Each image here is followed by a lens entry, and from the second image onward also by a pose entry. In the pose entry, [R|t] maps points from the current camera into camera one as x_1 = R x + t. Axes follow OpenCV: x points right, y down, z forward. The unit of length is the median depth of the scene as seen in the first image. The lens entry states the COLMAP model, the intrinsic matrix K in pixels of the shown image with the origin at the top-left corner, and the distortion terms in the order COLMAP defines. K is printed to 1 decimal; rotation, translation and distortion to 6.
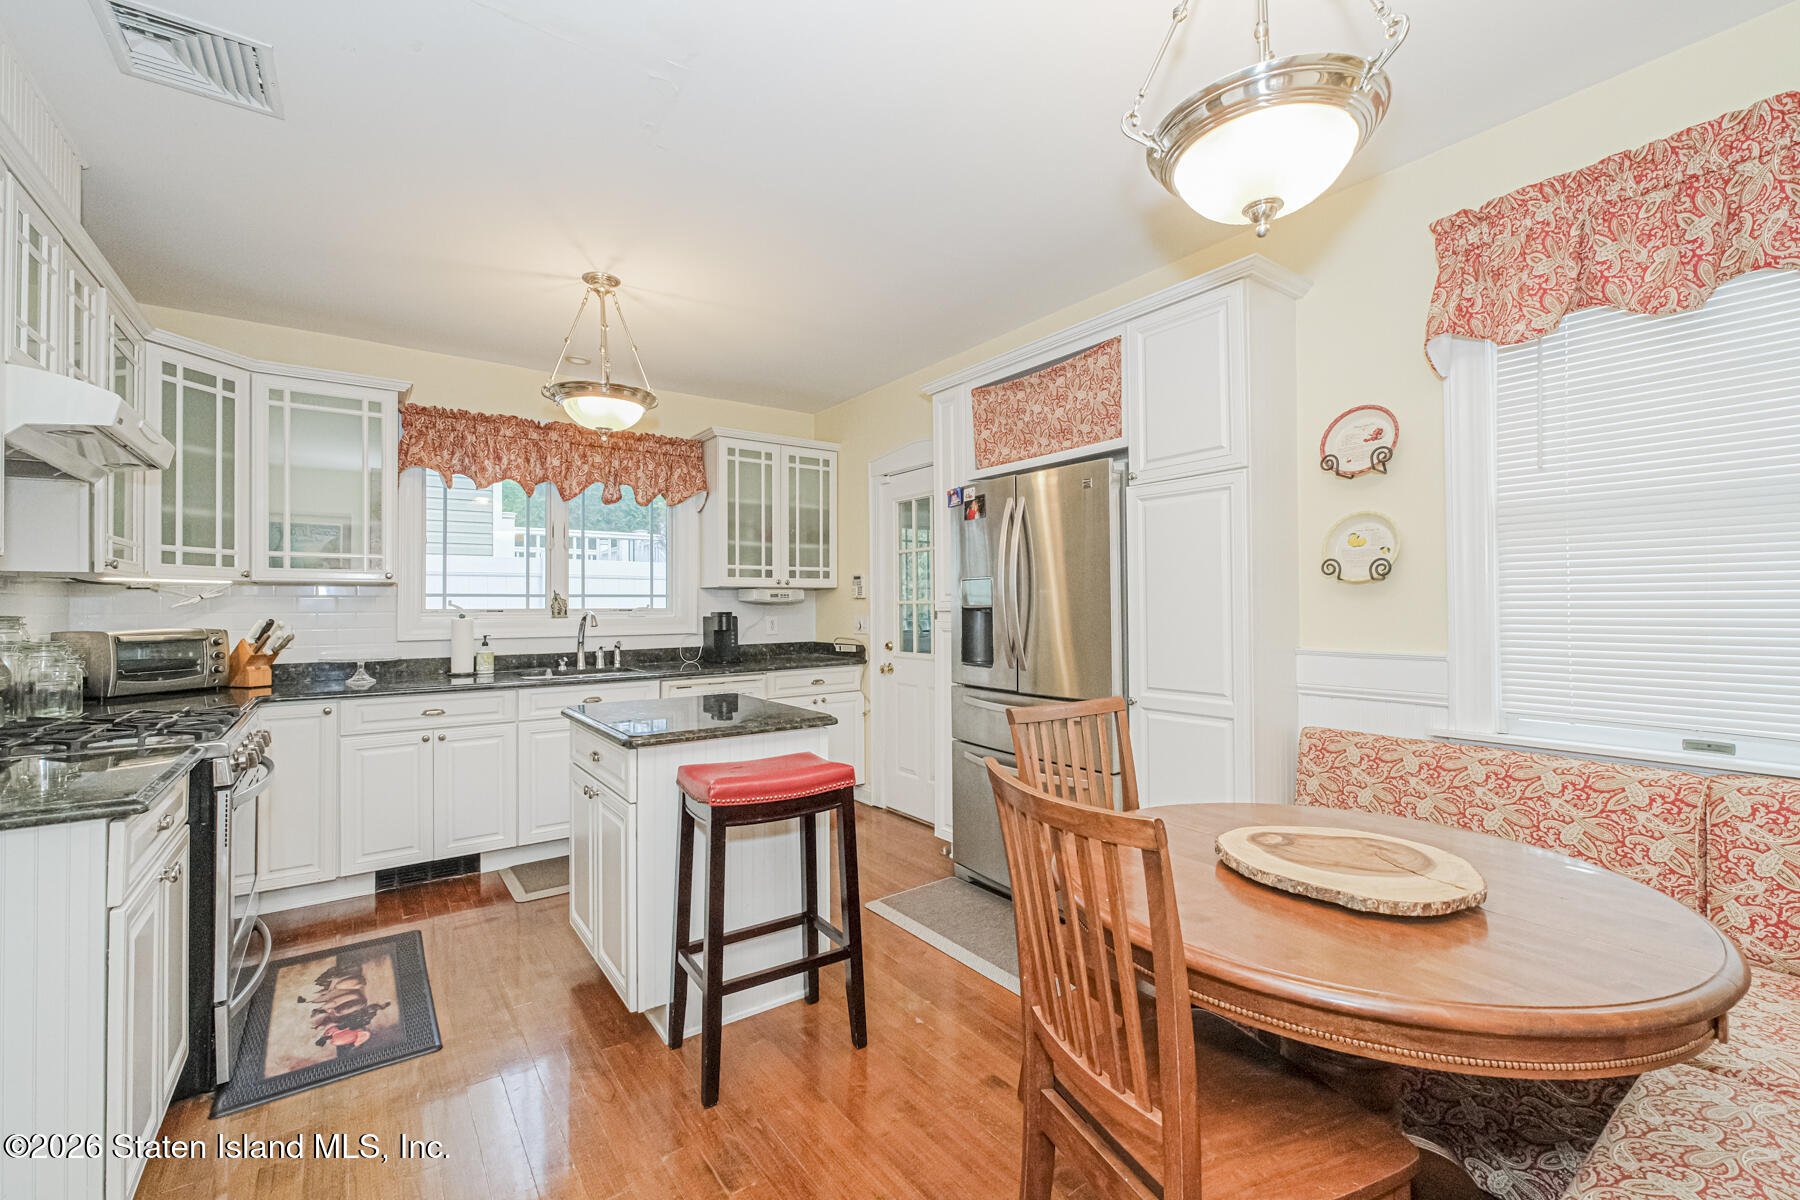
lens RADIAL K [[751.4, 0, 904.8], [0, 751.4, 605.1], [0, 0, 1]] dist [0.000736, -0.000196]
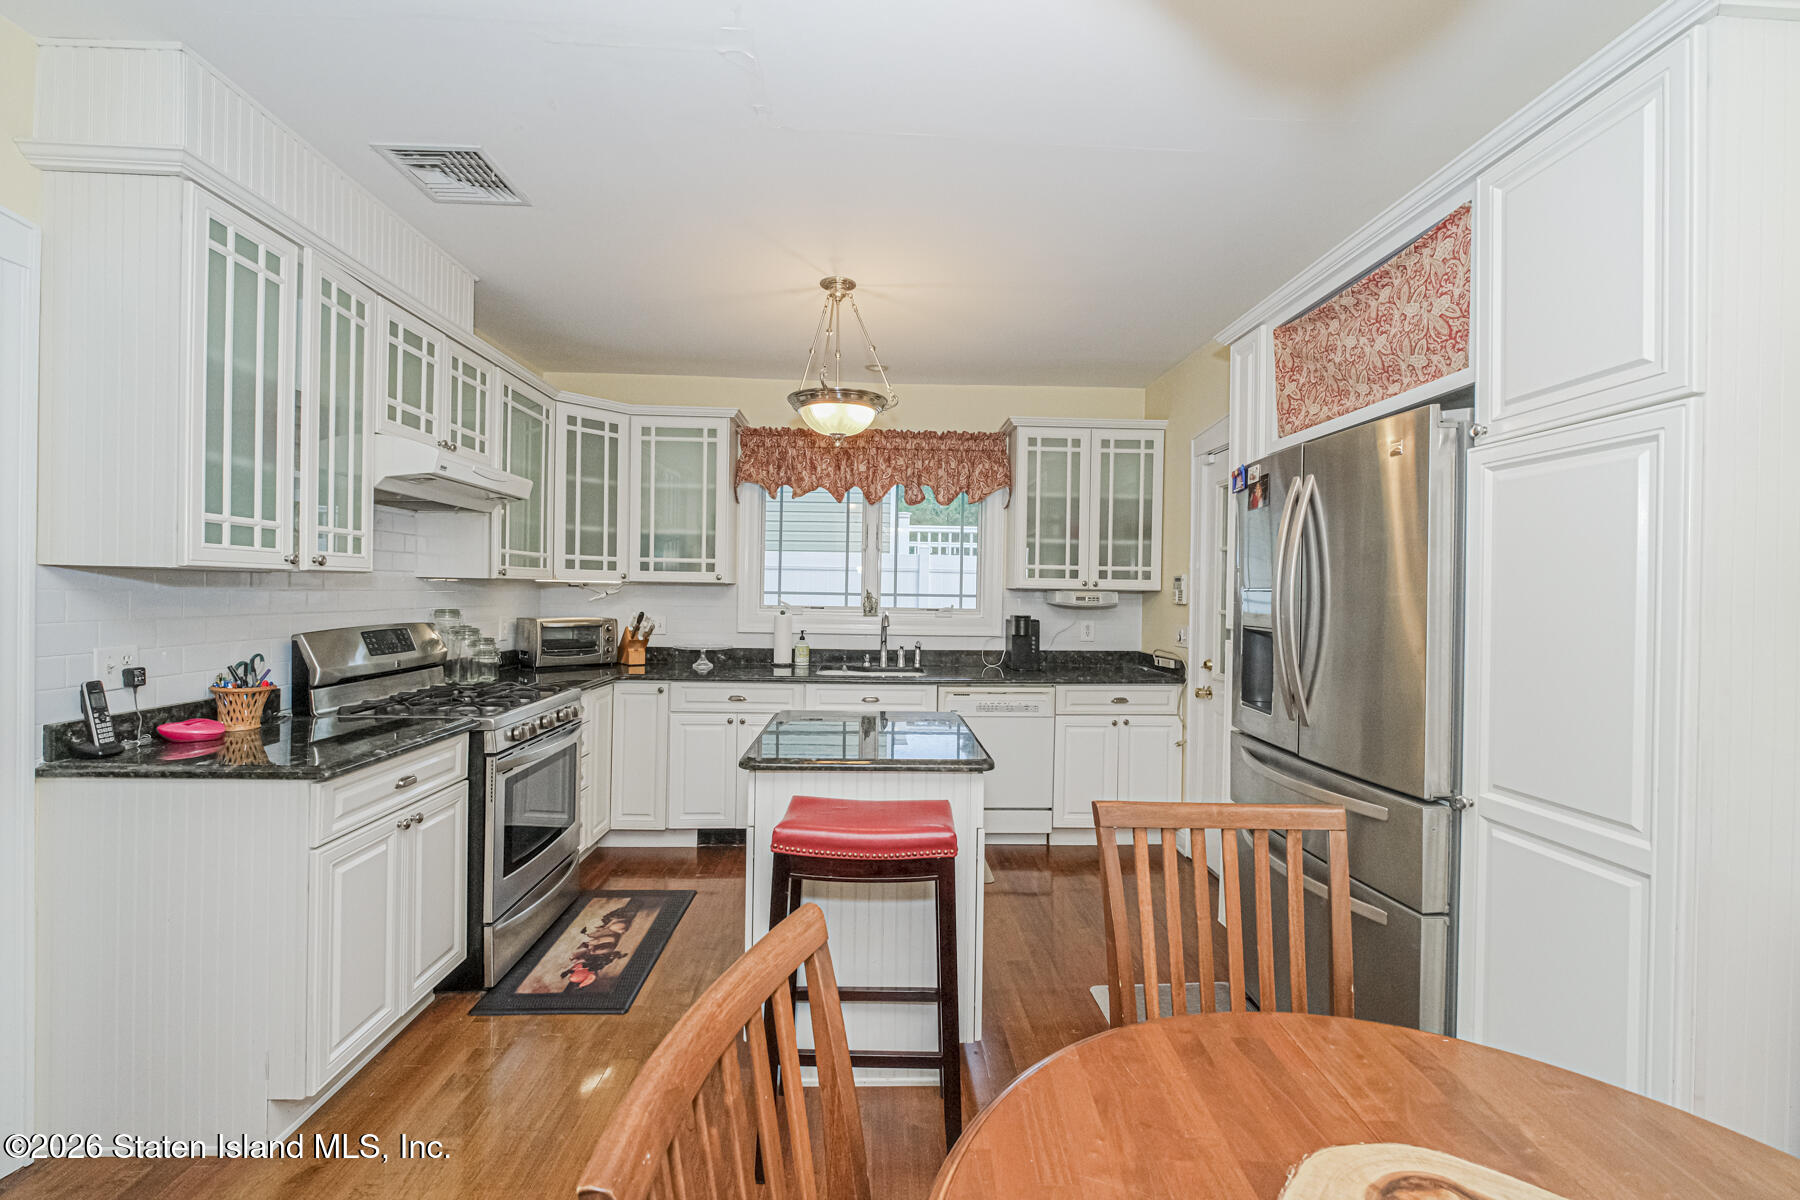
lens RADIAL K [[753.8, 0, 900.0], [0, 753.8, 600.0], [0, 0, 1]] dist [-0.000141, -0.000437]
pose [[0.831766, 0.025420, -0.554544, 0.202497], [-0.020920, 0.999677, 0.014446, -0.027200], [0.554732, -0.000415, 0.832029, 0.190090]]
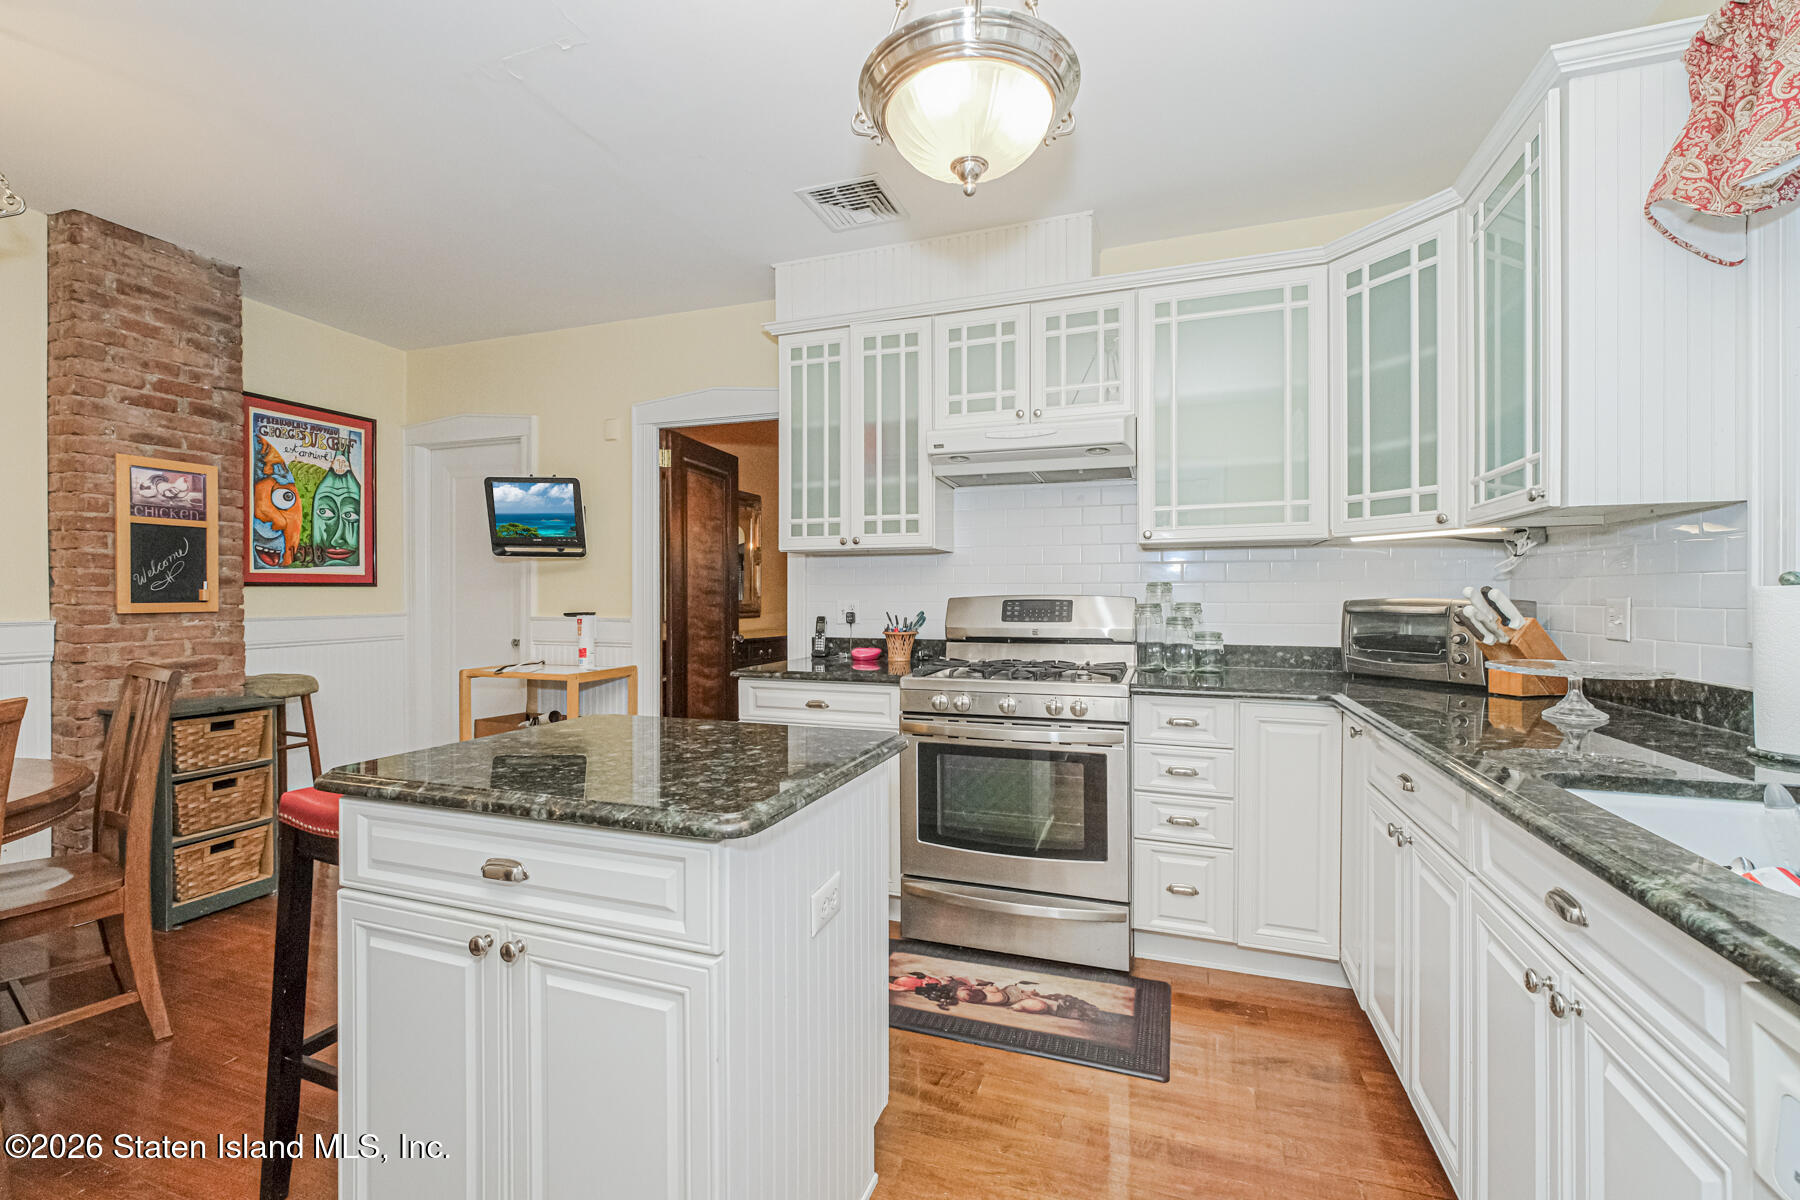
lens RADIAL K [[753.8, 0, 900.0], [0, 753.8, 600.0], [0, 0, 1]] dist [-0.000141, -0.000437]
pose [[-0.825246, 0.004913, -0.564752, -0.093690], [0.004219, 0.999988, 0.002534, 0.025913], [0.564757, -0.000291, -0.825257, 1.200420]]
